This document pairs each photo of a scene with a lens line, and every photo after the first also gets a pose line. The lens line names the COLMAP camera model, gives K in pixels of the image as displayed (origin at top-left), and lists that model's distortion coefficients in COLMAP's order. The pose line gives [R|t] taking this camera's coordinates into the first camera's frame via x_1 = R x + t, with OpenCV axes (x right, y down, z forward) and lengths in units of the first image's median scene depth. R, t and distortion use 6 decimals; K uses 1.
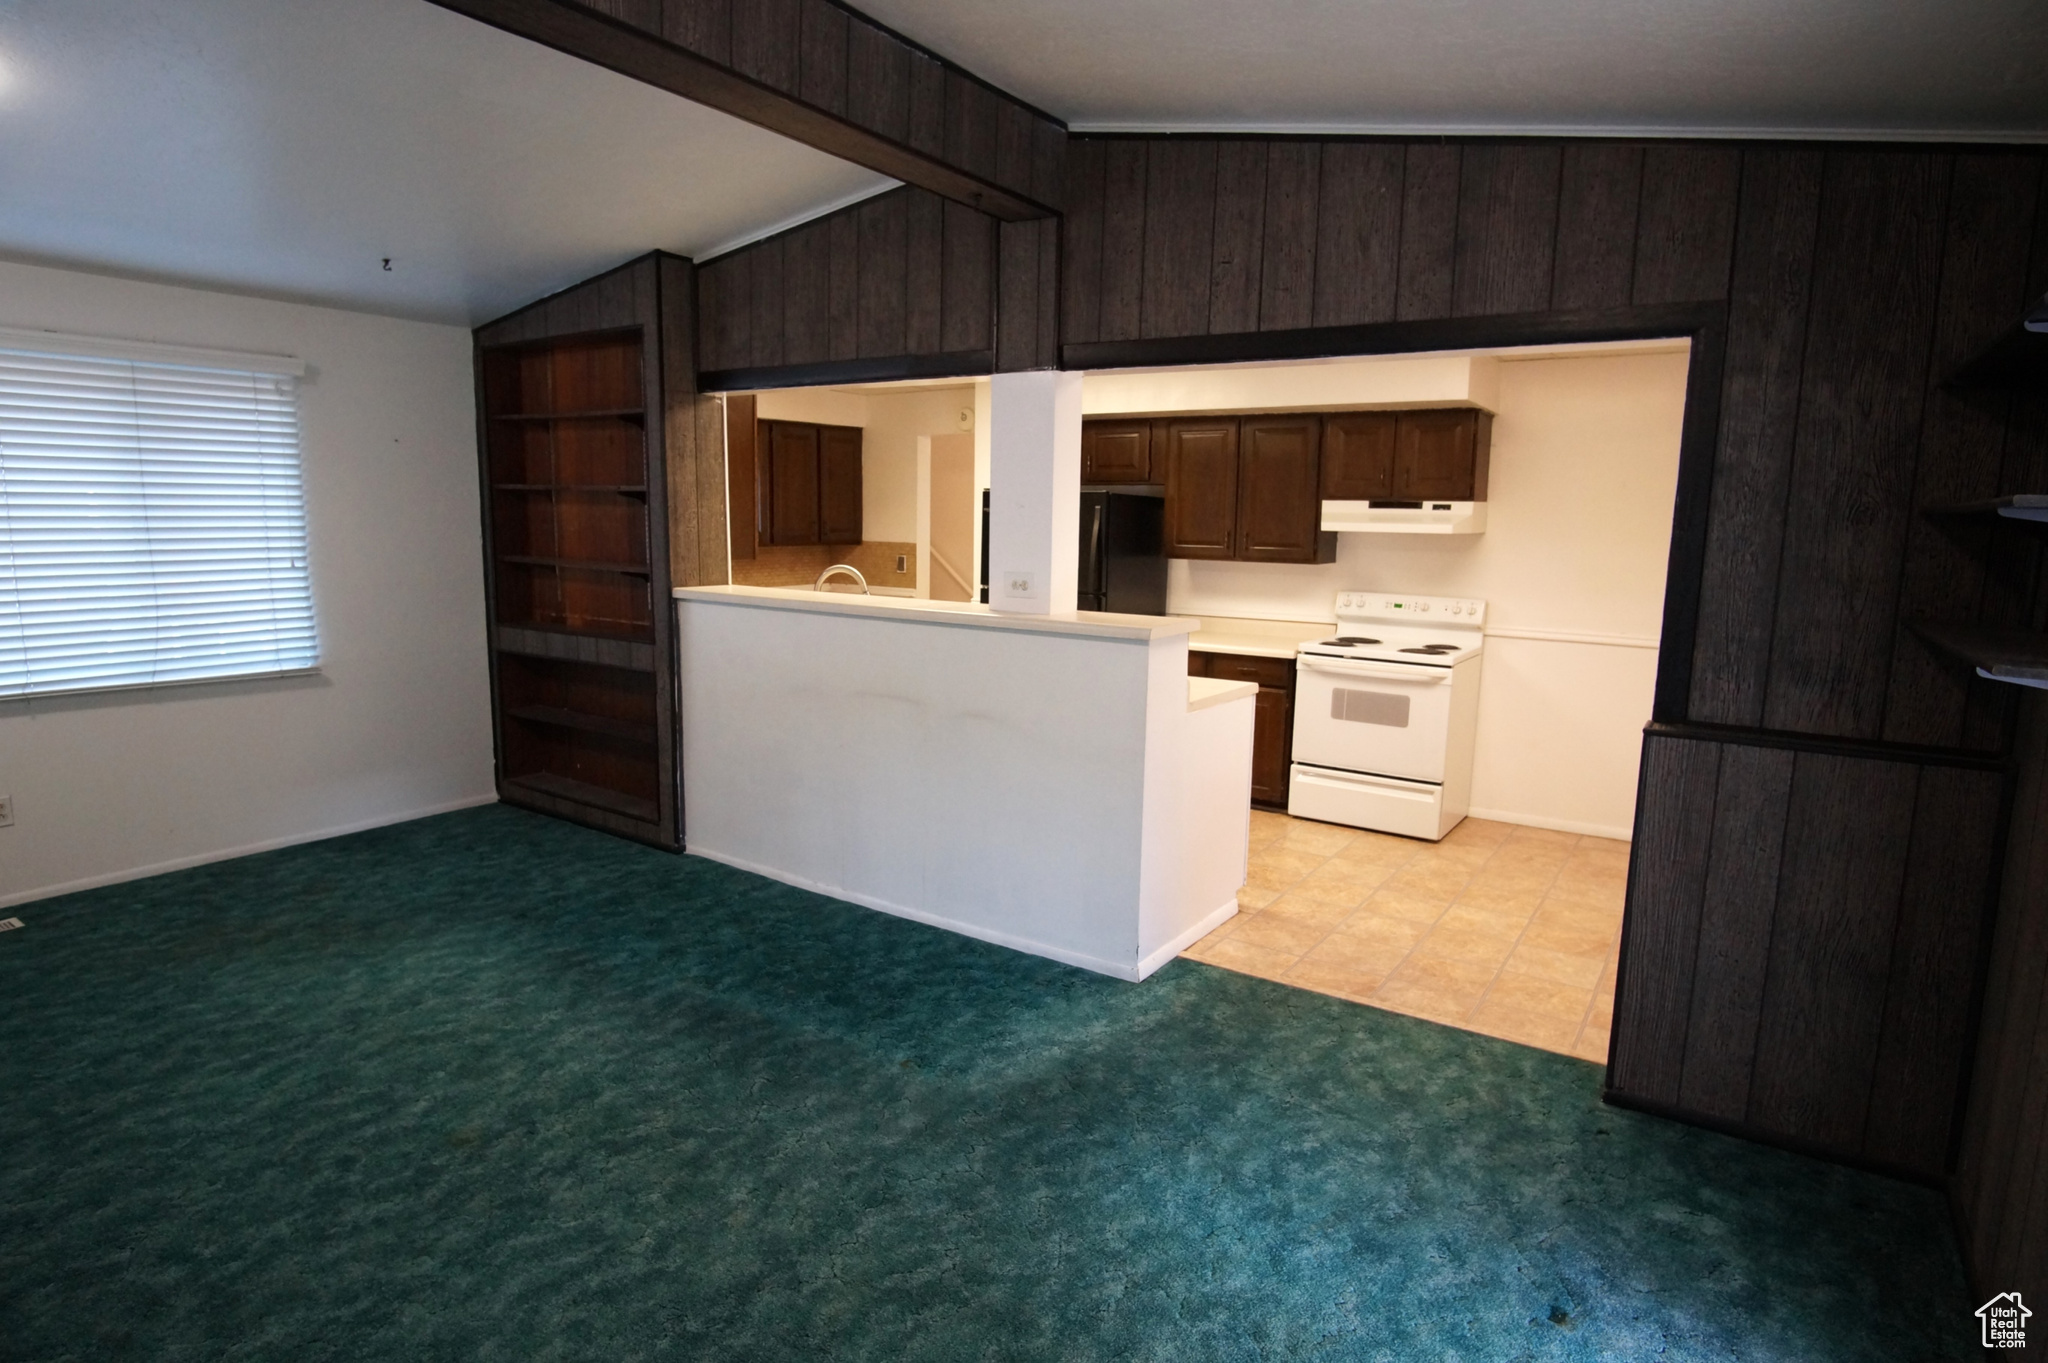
lens RADIAL K [[1137.2, 0, 1008.0], [0, 1137.2, 686.4], [0, 0, 1]] dist [-0.024553, 0.001285]
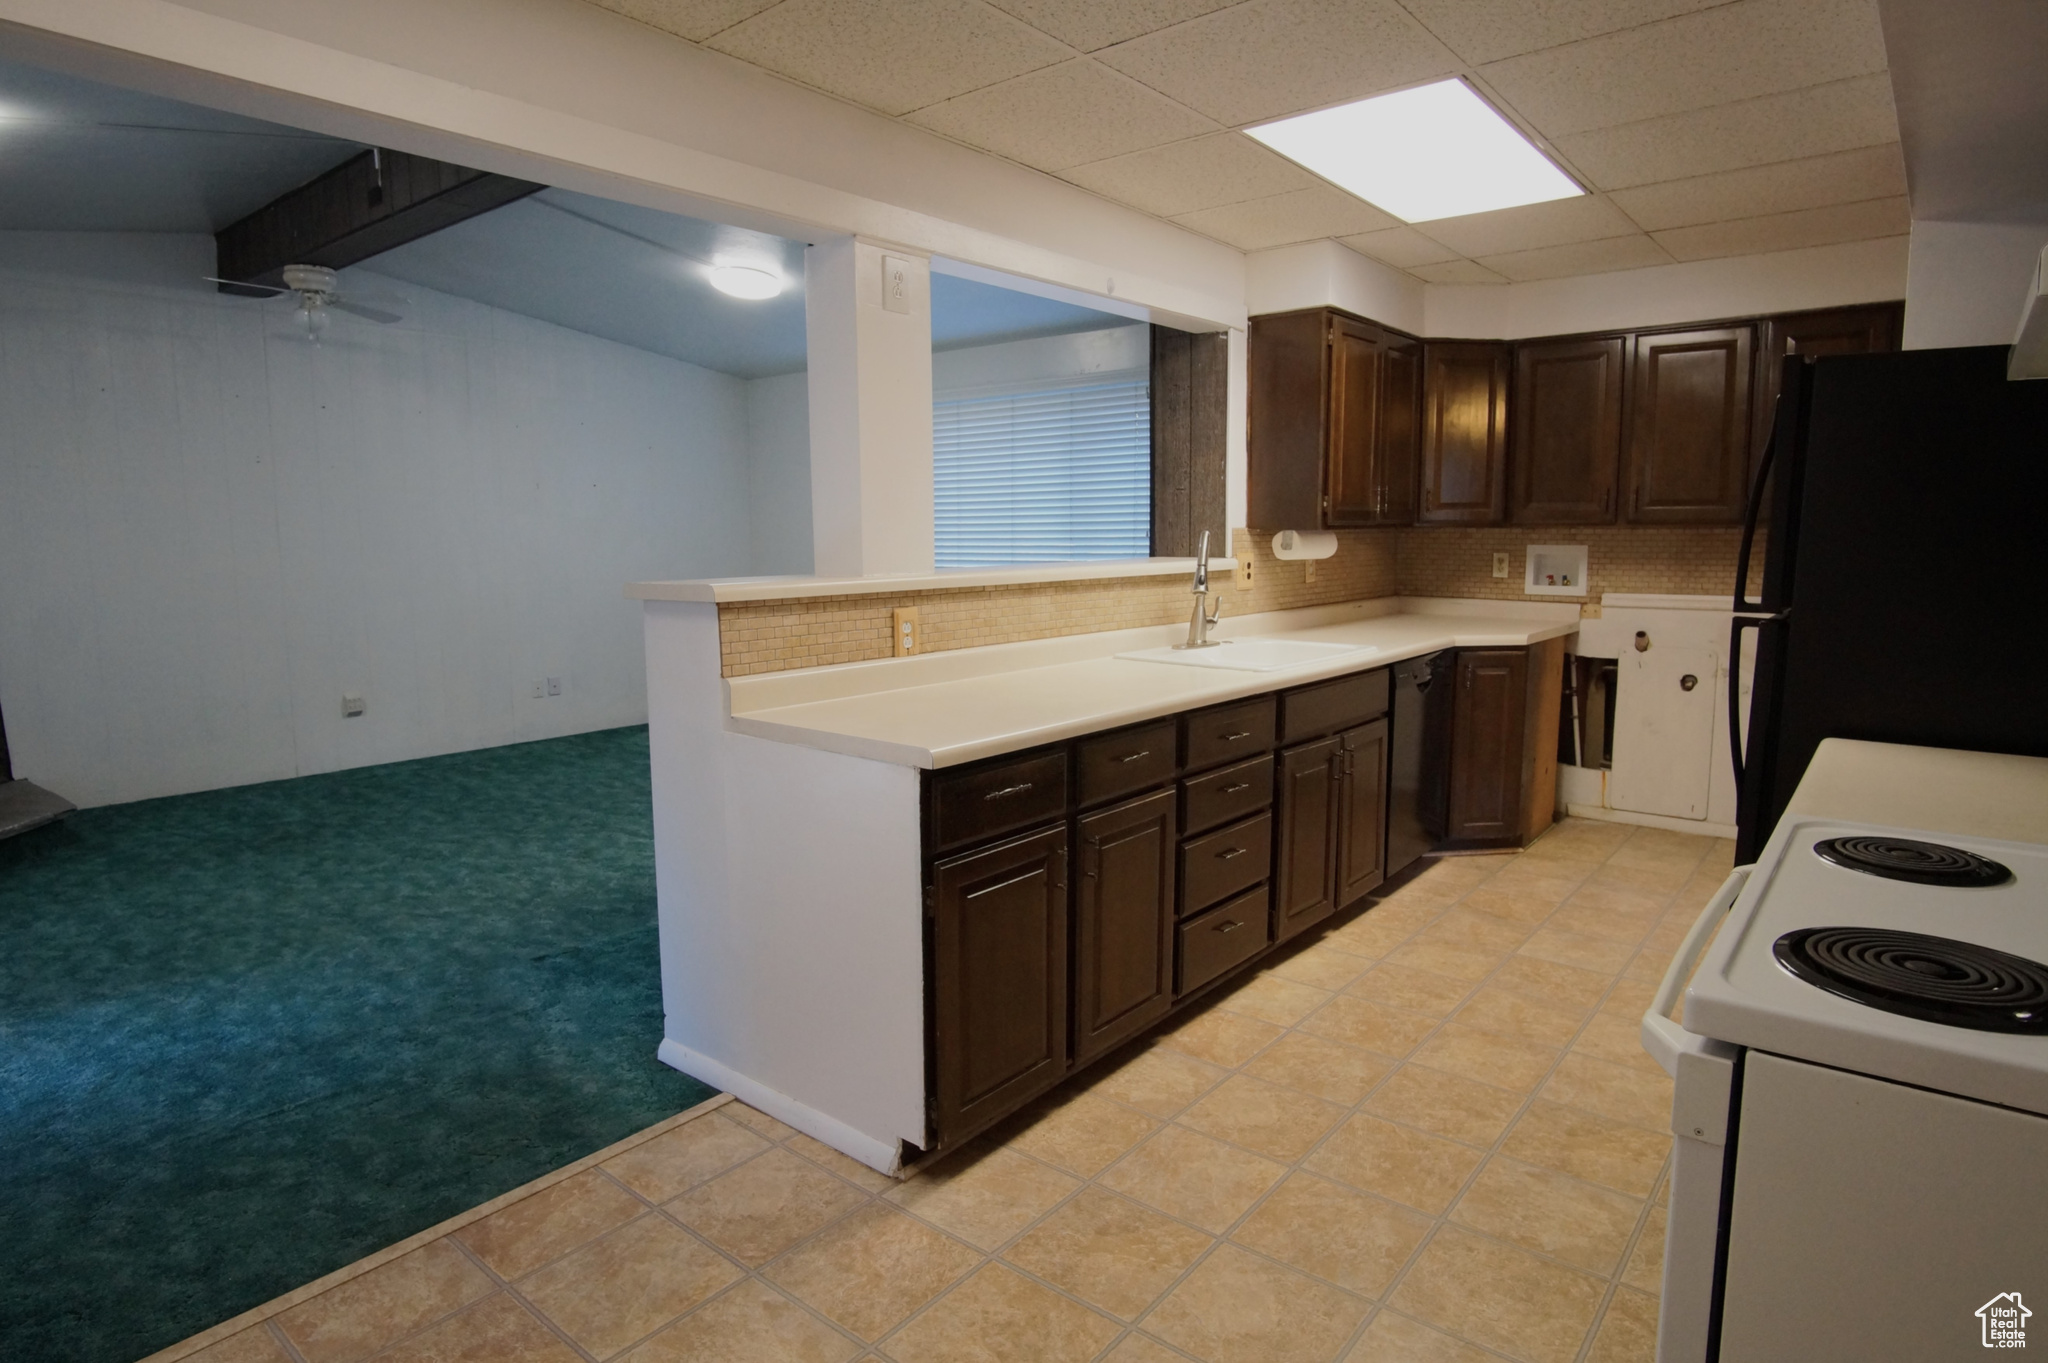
lens RADIAL K [[1137.2, 0, 1007.2], [0, 1137.2, 680.8], [0, 0, 1]] dist [-0.024553, 0.001285]
pose [[-0.103175, 0.110085, -0.988553, 0.981675], [-0.142189, 0.982017, 0.124198, -0.134113], [0.984448, 0.153376, -0.085666, 1.531507]]
